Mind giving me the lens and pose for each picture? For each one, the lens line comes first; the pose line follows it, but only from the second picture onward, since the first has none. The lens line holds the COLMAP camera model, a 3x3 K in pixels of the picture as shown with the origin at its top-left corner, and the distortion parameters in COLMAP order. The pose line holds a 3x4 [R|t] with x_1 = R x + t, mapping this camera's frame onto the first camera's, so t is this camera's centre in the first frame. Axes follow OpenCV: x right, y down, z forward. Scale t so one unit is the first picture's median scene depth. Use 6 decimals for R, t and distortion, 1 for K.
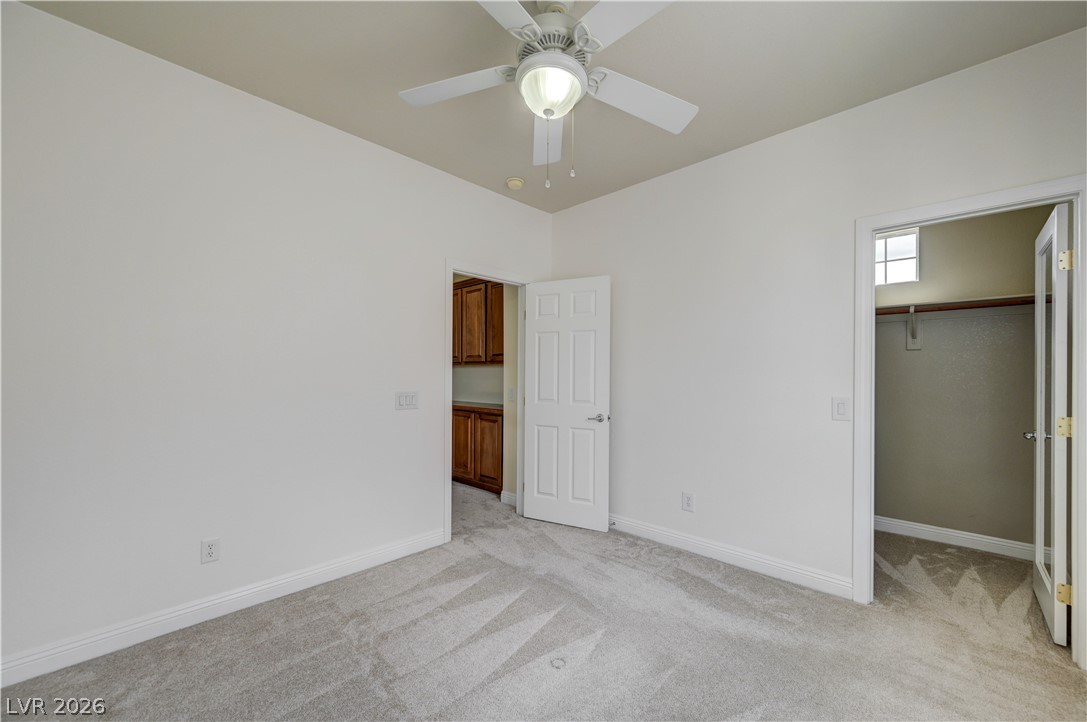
lens RADIAL K [[458.0, 0, 581.0], [0, 458.0, 373.1], [0, 0, 1]] dist [-0.001006, -0.000172]
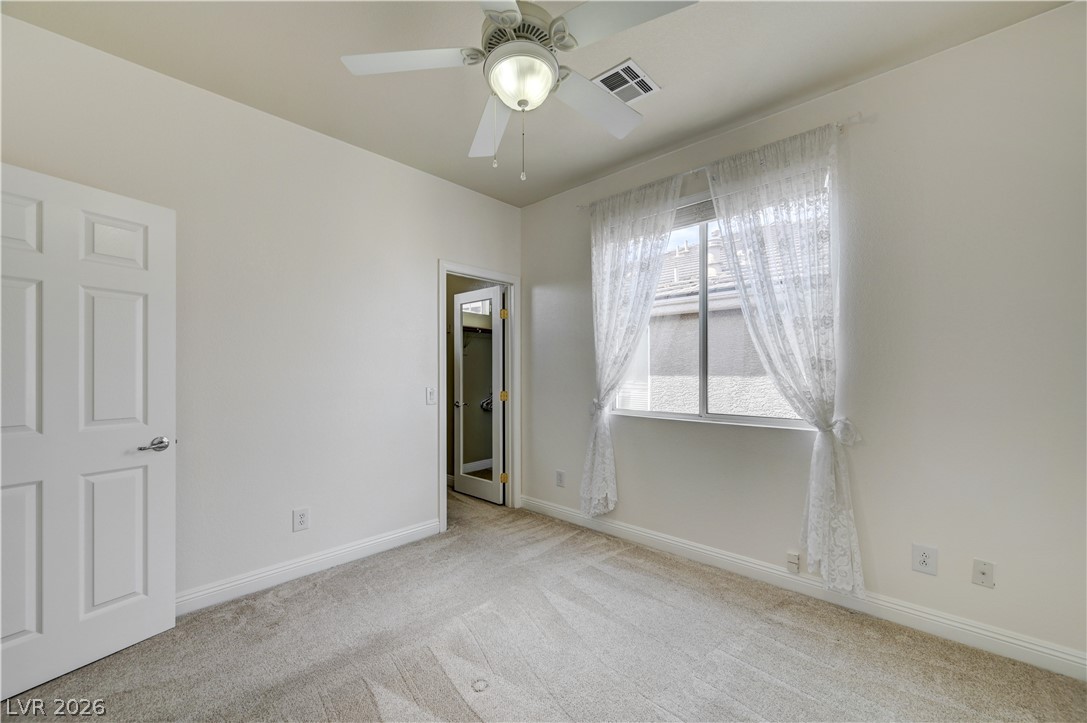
lens RADIAL K [[429.0, 0, 546.9], [0, 429.0, 371.8], [0, 0, 1]] dist [-0.000100, 0.000550]
pose [[-0.009832, -0.005395, 0.999937, -0.769143], [-0.003953, 0.999978, 0.005357, -0.001273], [-0.999944, -0.003901, -0.009854, 0.743585]]
